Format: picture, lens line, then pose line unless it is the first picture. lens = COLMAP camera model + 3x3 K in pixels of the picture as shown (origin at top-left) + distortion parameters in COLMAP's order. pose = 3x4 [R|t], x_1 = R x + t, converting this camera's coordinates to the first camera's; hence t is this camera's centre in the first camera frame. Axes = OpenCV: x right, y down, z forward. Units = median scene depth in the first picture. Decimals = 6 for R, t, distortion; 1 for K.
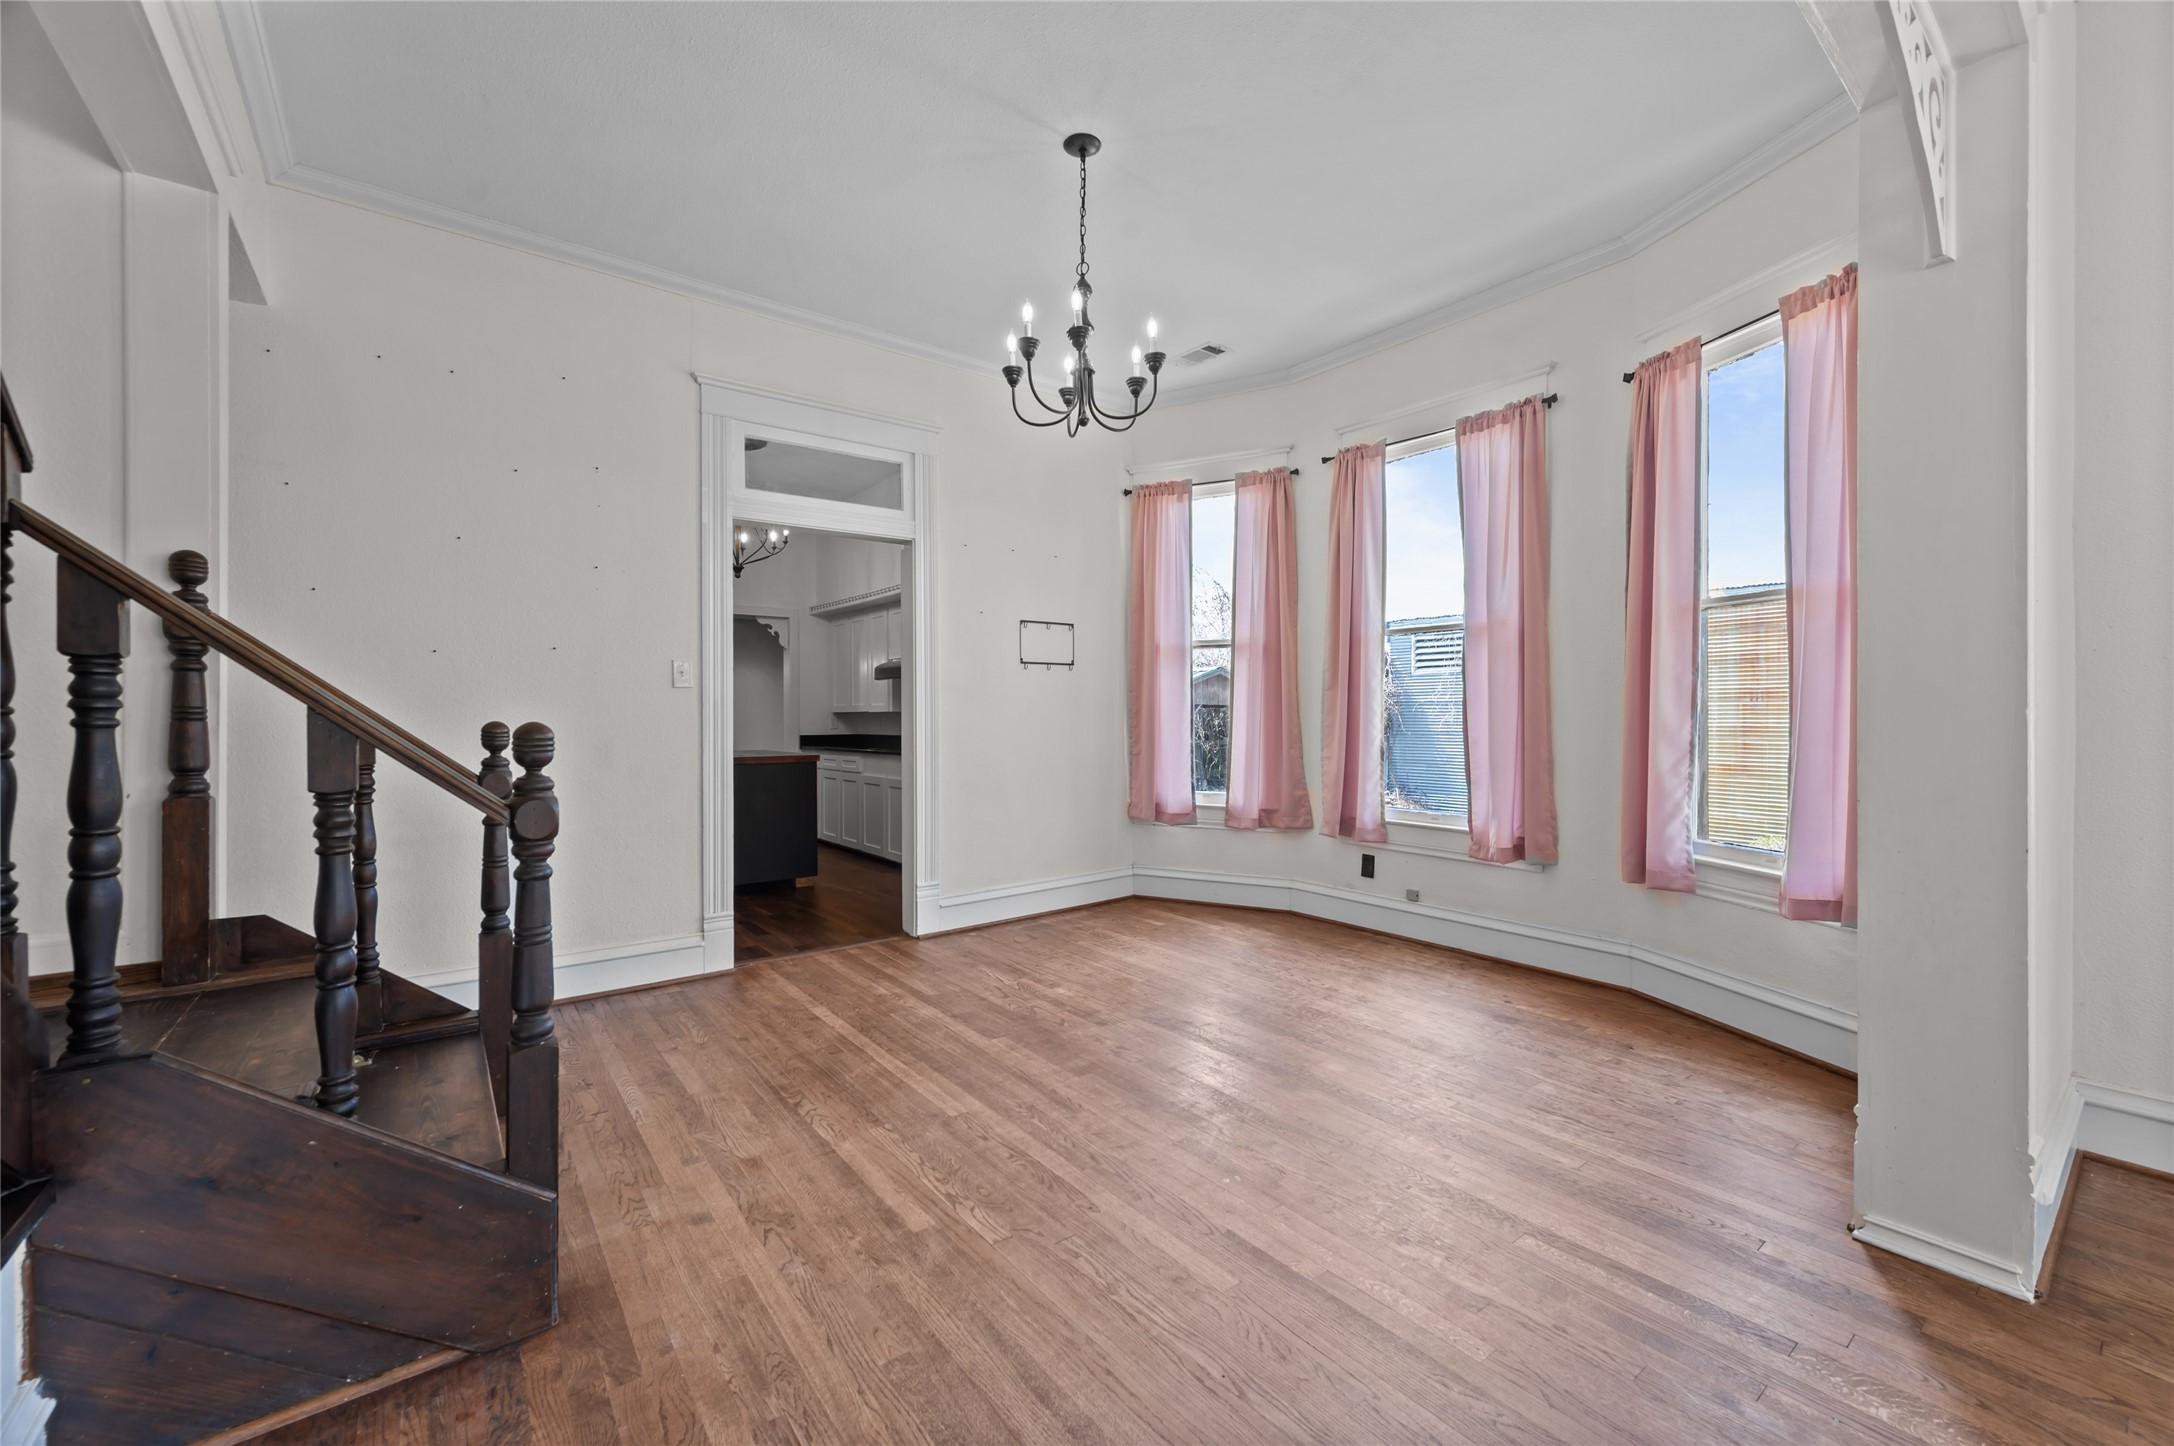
lens RADIAL K [[882.4, 0, 1091.5], [0, 882.4, 724.4], [0, 0, 1]] dist [-0.002649, 0.001418]
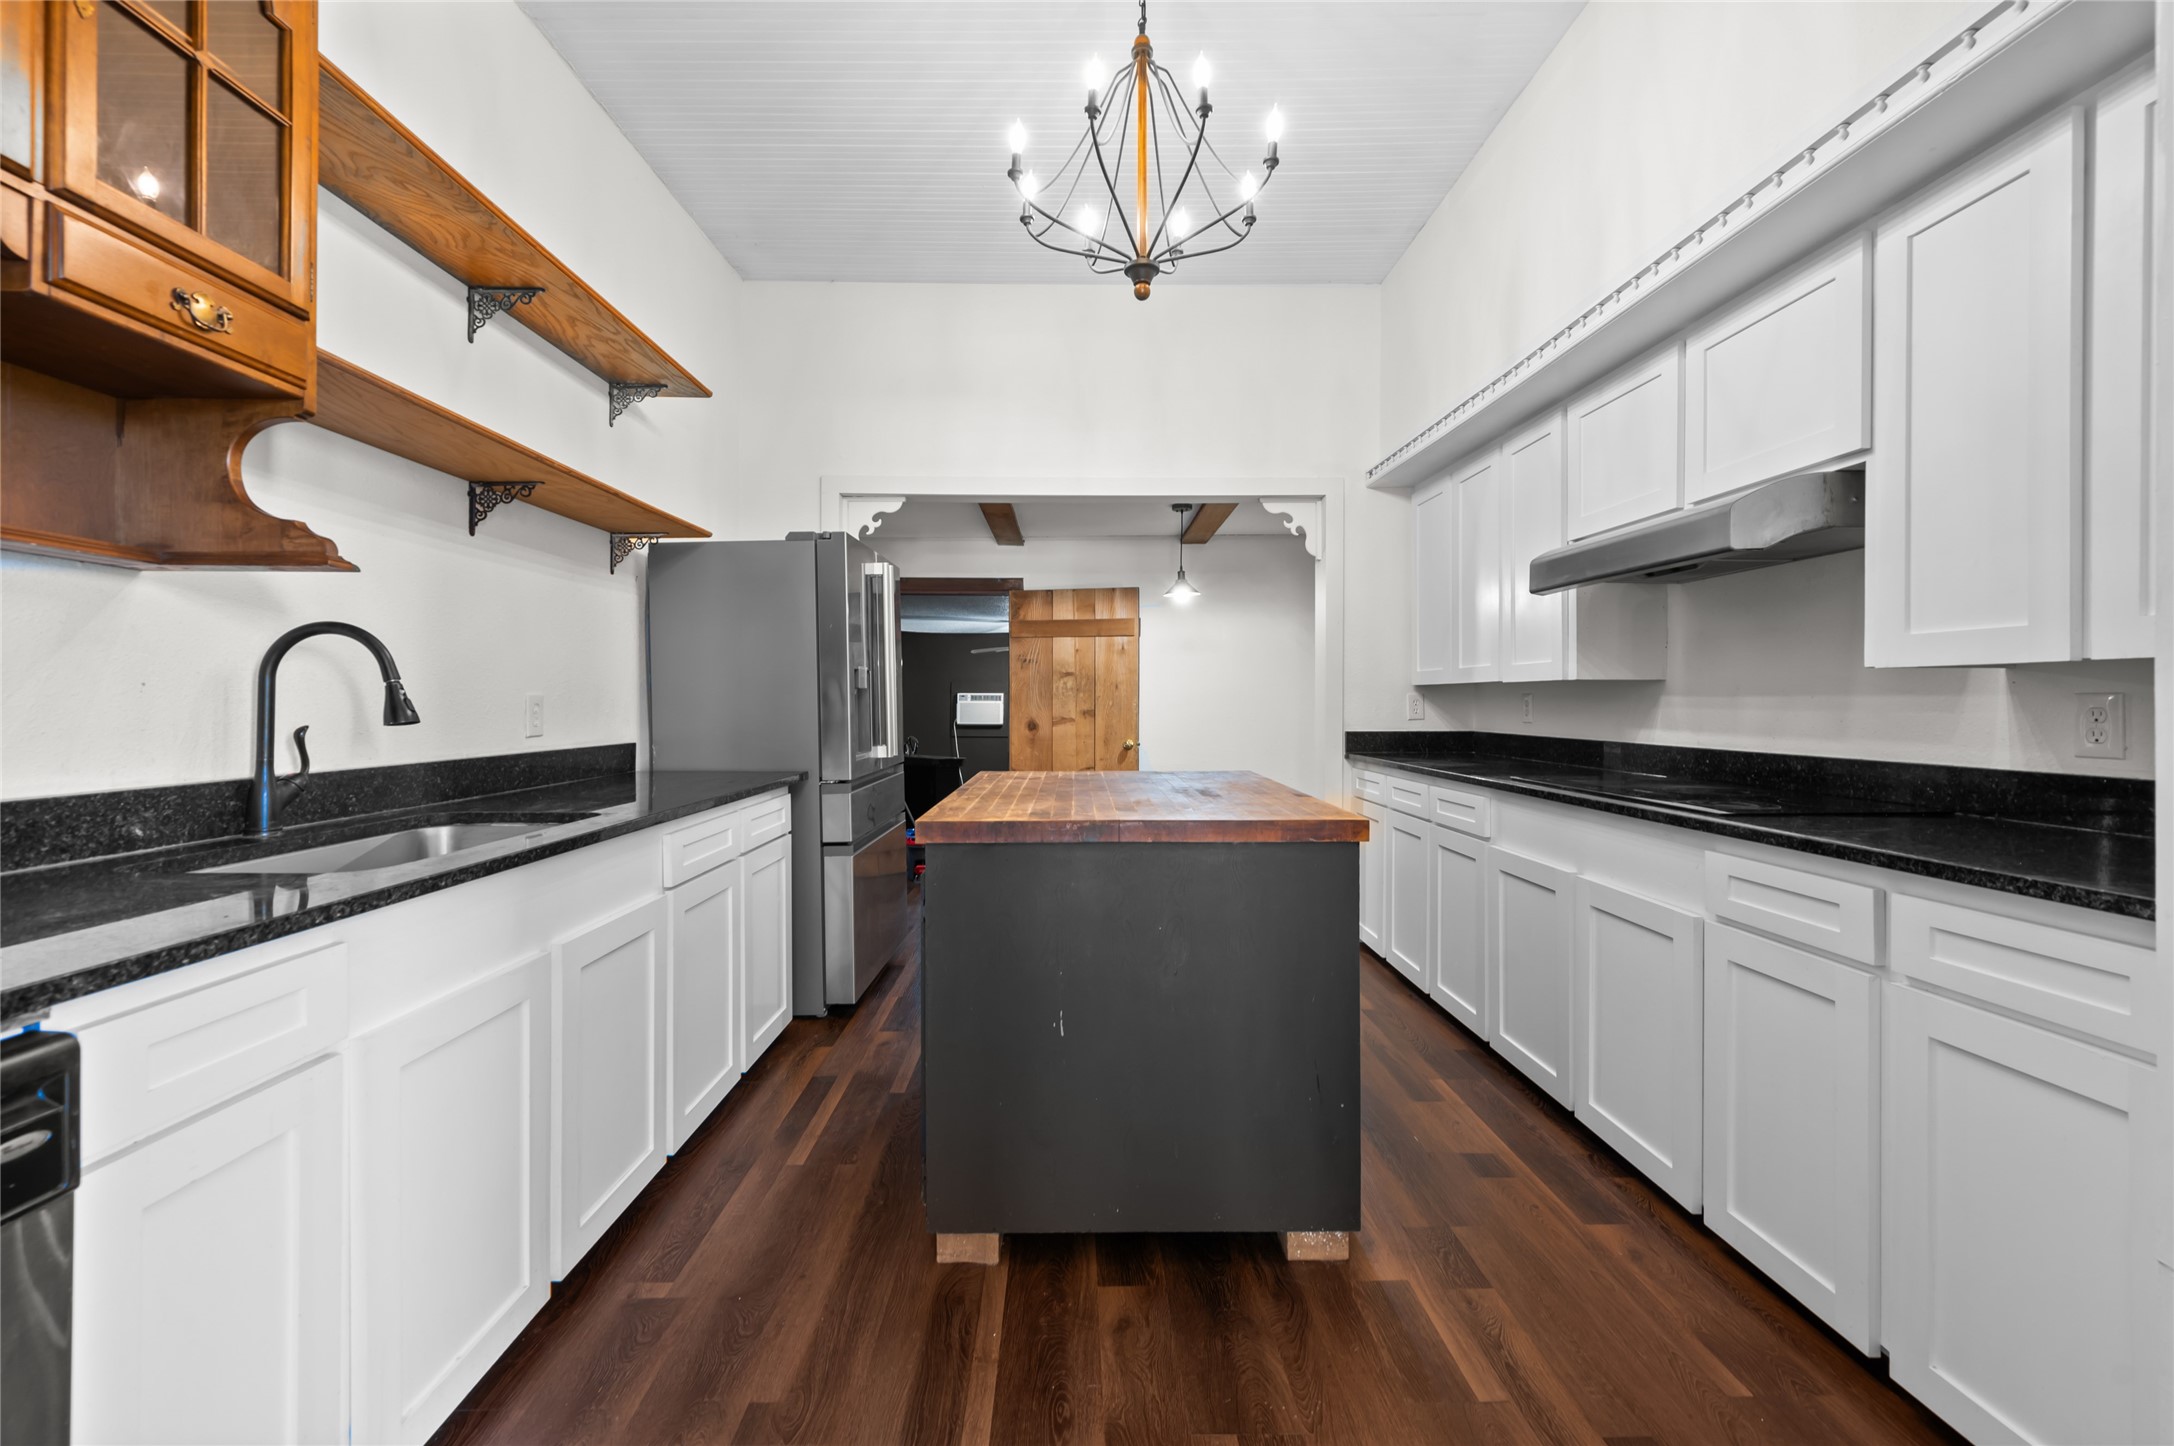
lens RADIAL K [[882.4, 0, 1076.0], [0, 882.4, 707.0], [0, 0, 1]] dist [-0.002649, 0.001418]
pose [[0.798268, 0.004462, -0.602285, -0.156348], [-0.005730, 0.999984, -0.000186, -0.000799], [0.602275, 0.003600, 0.798281, 0.525346]]
